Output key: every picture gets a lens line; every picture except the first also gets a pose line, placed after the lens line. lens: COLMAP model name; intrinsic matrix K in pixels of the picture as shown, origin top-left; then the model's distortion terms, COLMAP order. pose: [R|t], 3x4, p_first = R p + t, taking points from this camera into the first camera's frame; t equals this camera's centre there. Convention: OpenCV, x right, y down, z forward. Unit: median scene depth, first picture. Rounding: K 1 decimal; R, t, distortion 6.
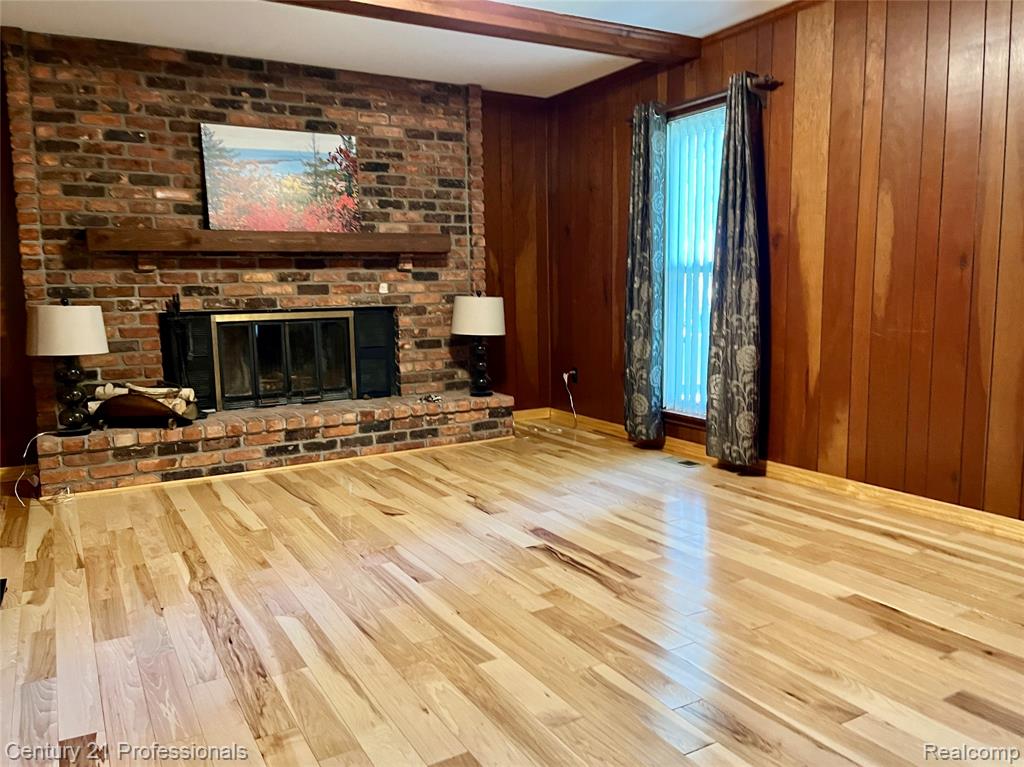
lens RADIAL K [[766.4, 0, 515.8], [0, 766.4, 384.7], [0, 0, 1]] dist [0.024646, 0.003558]
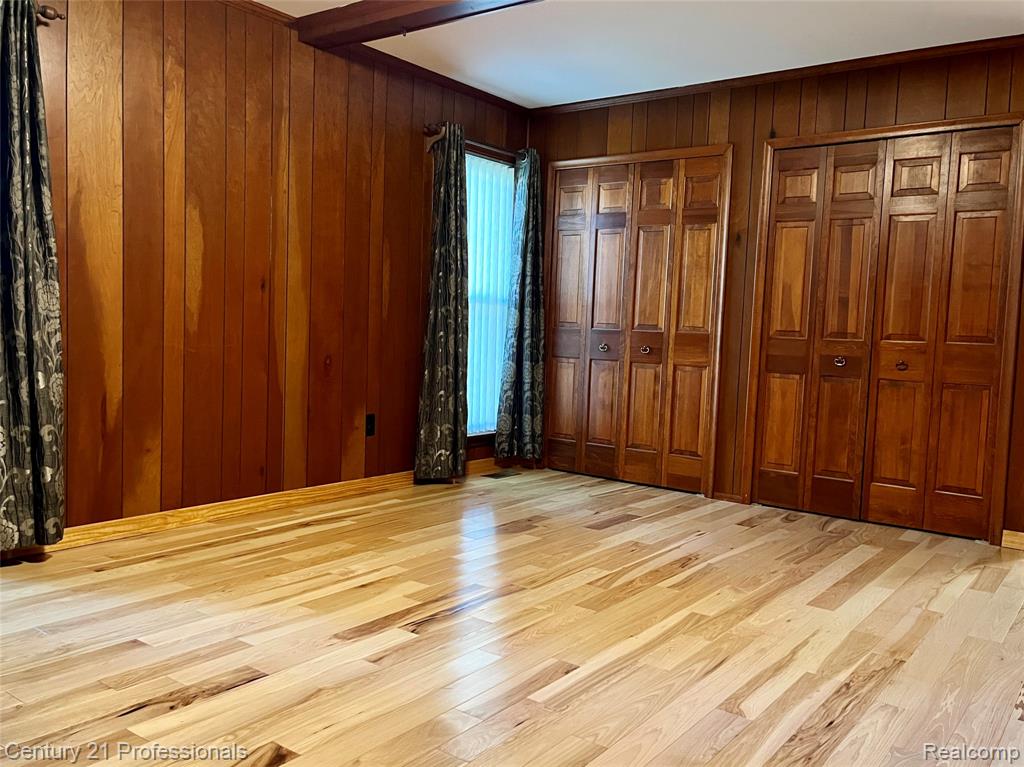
lens RADIAL K [[848.0, 0, 516.4], [0, 848.0, 384.6], [0, 0, 1]] dist [0.034133, -0.011113]
pose [[-0.375791, -0.066523, 0.924314, -0.801883], [0.091354, 0.989903, 0.108385, -0.119166], [-0.922191, 0.125170, -0.365919, 1.201571]]
